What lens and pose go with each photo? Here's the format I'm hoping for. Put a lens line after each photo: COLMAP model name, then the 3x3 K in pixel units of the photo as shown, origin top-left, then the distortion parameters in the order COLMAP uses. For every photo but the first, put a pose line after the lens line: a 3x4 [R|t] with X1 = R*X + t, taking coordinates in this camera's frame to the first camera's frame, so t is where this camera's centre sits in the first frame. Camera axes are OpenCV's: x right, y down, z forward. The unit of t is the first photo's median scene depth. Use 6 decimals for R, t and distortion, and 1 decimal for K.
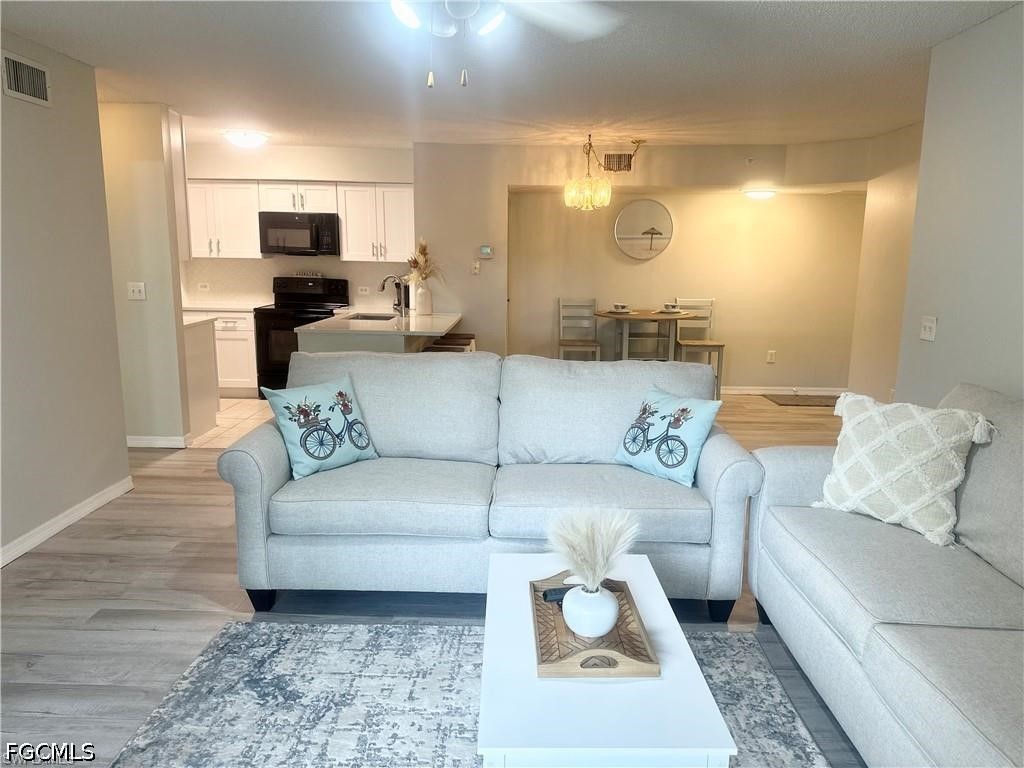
lens RADIAL K [[727.8, 0, 518.5], [0, 727.8, 387.2], [0, 0, 1]] dist [0.140484, -0.197786]
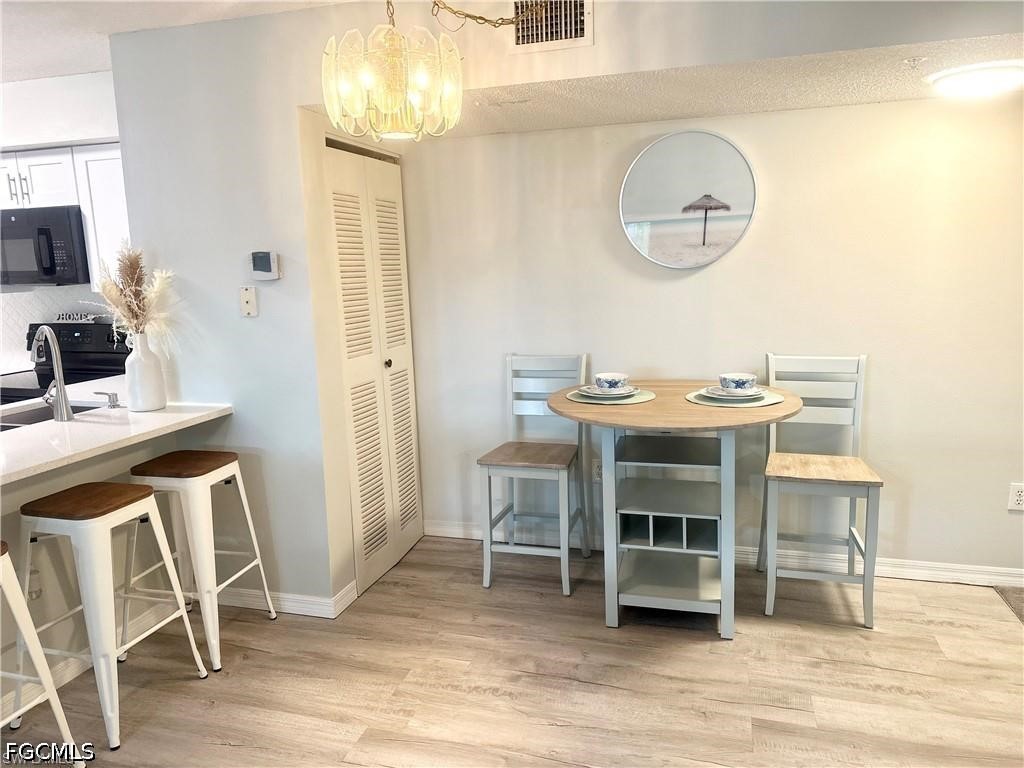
lens RADIAL K [[713.4, 0, 512.0], [0, 713.4, 384.0], [0, 0, 1]] dist [0.079080, -0.098357]
pose [[0.956573, 0.008993, -0.291355, 0.437948], [-0.013005, 0.999845, -0.011835, -0.219490], [0.291204, 0.015110, 0.956542, 1.247738]]
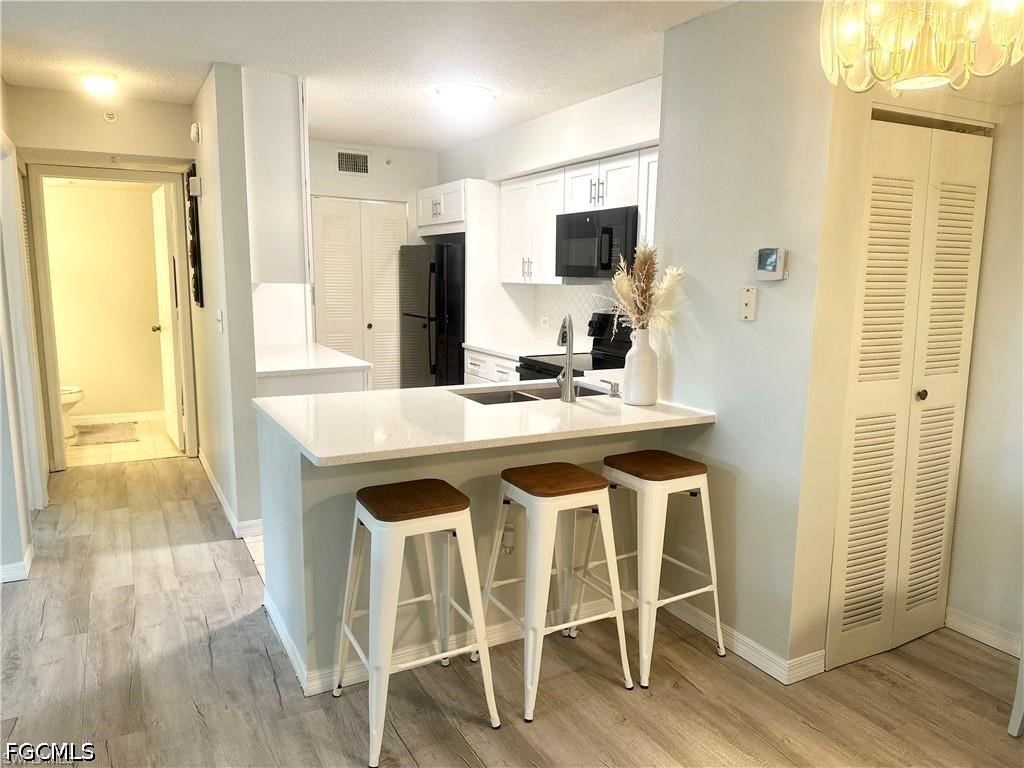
lens RADIAL K [[723.3, 0, 523.9], [0, 723.3, 384.5], [0, 0, 1]] dist [0.086183, -0.096495]
pose [[0.480311, 0.126330, -0.867953, 0.463325], [-0.164913, 0.984931, 0.052096, -0.239909], [0.861455, 0.118114, 0.493907, 1.394551]]
